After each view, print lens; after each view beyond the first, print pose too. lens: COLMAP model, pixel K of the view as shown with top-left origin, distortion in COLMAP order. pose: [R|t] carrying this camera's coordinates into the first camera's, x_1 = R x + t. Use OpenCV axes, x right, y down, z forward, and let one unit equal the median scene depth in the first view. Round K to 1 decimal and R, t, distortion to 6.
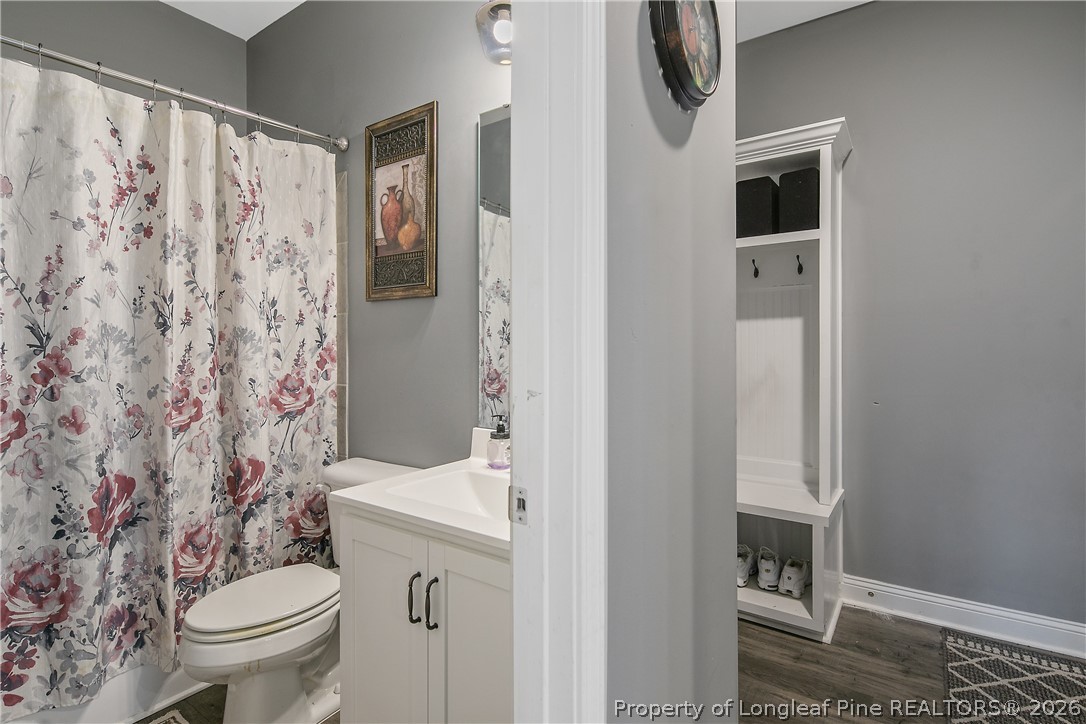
lens RADIAL K [[530.6, 0, 540.9], [0, 530.6, 350.7], [0, 0, 1]] dist [0.000912, -0.002847]
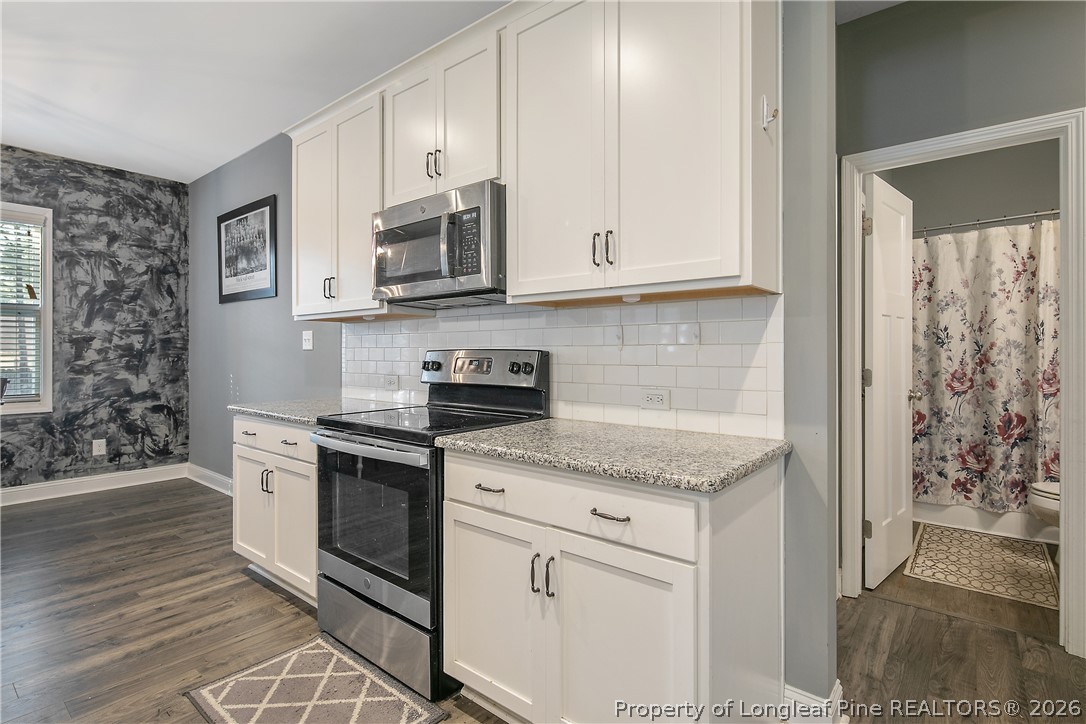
lens RADIAL K [[530.6, 0, 540.9], [0, 530.6, 350.7], [0, 0, 1]] dist [0.000912, -0.002847]
pose [[-0.067590, -0.000097, -0.997713, 1.393714], [-0.001439, 0.999999, 0.000000, -0.003626], [0.997712, 0.001435, -0.067590, -0.701269]]
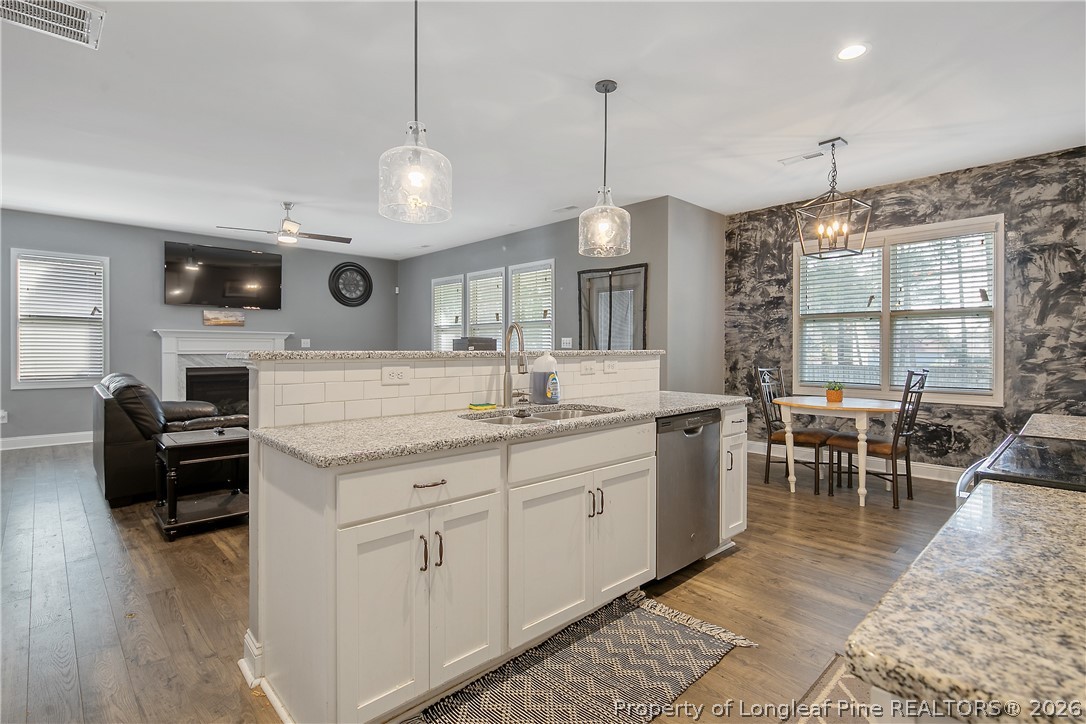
lens RADIAL K [[521.8, 0, 539.8], [0, 521.8, 351.9], [0, 0, 1]] dist [-0.000024, -0.001740]
pose [[-0.981821, -0.001154, 0.189805, 0.782881], [0.000191, 0.999975, 0.007064, -0.002930], [-0.189809, 0.006972, -0.981796, -0.183439]]
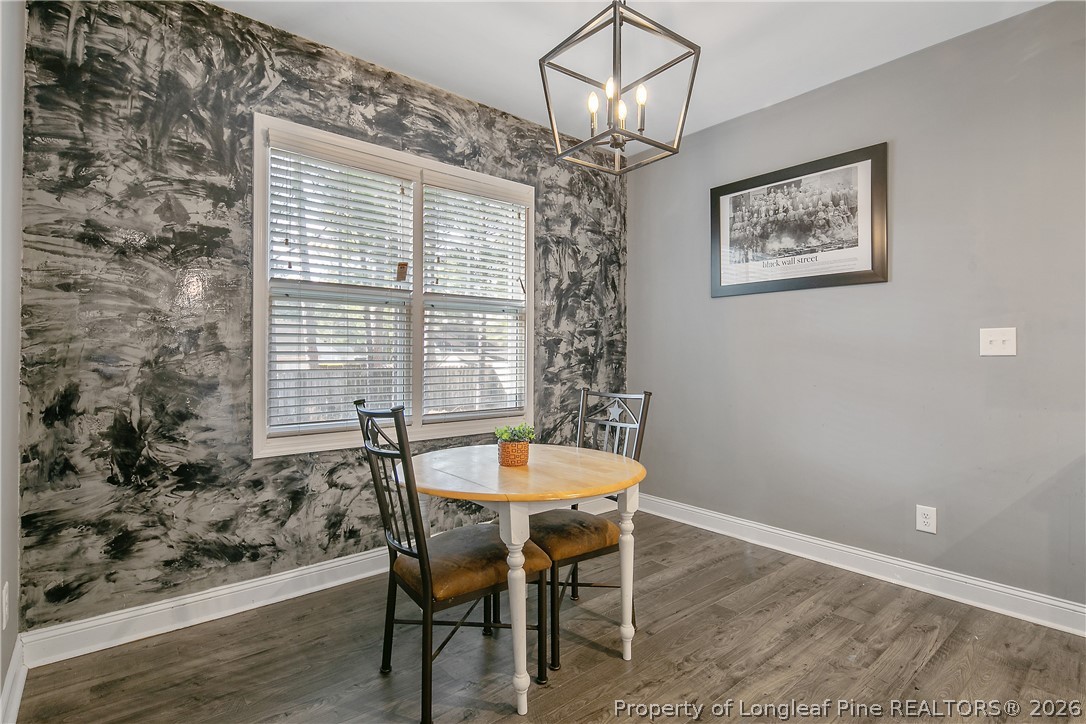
lens RADIAL K [[530.6, 0, 540.9], [0, 530.6, 350.7], [0, 0, 1]] dist [0.000912, -0.002847]
pose [[-0.250017, -0.009370, -0.968196, 1.063269], [-0.005290, 0.999951, -0.008311, -0.001209], [0.968227, 0.003044, -0.250054, -2.721798]]
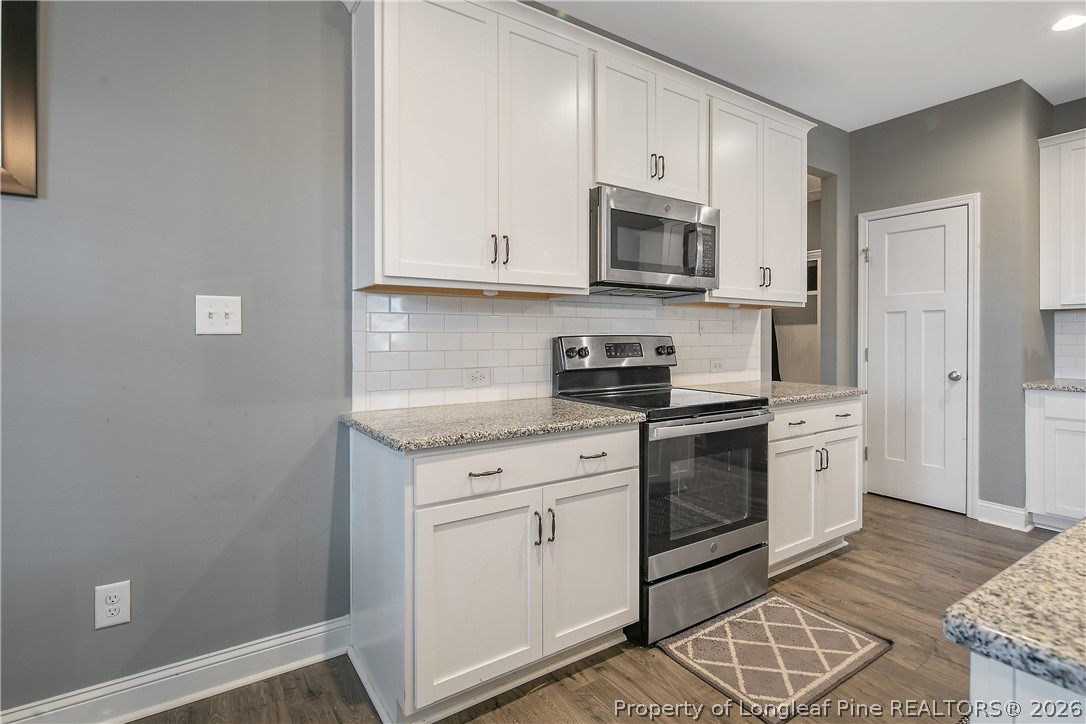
lens RADIAL K [[527.2, 0, 537.5], [0, 527.2, 337.1], [0, 0, 1]] dist [0.000329, -0.000788]
pose [[0.932965, 0.001924, -0.359962, 0.257366], [-0.001419, 0.999998, 0.001667, -0.003616], [0.359964, -0.001044, 0.932965, -2.608537]]
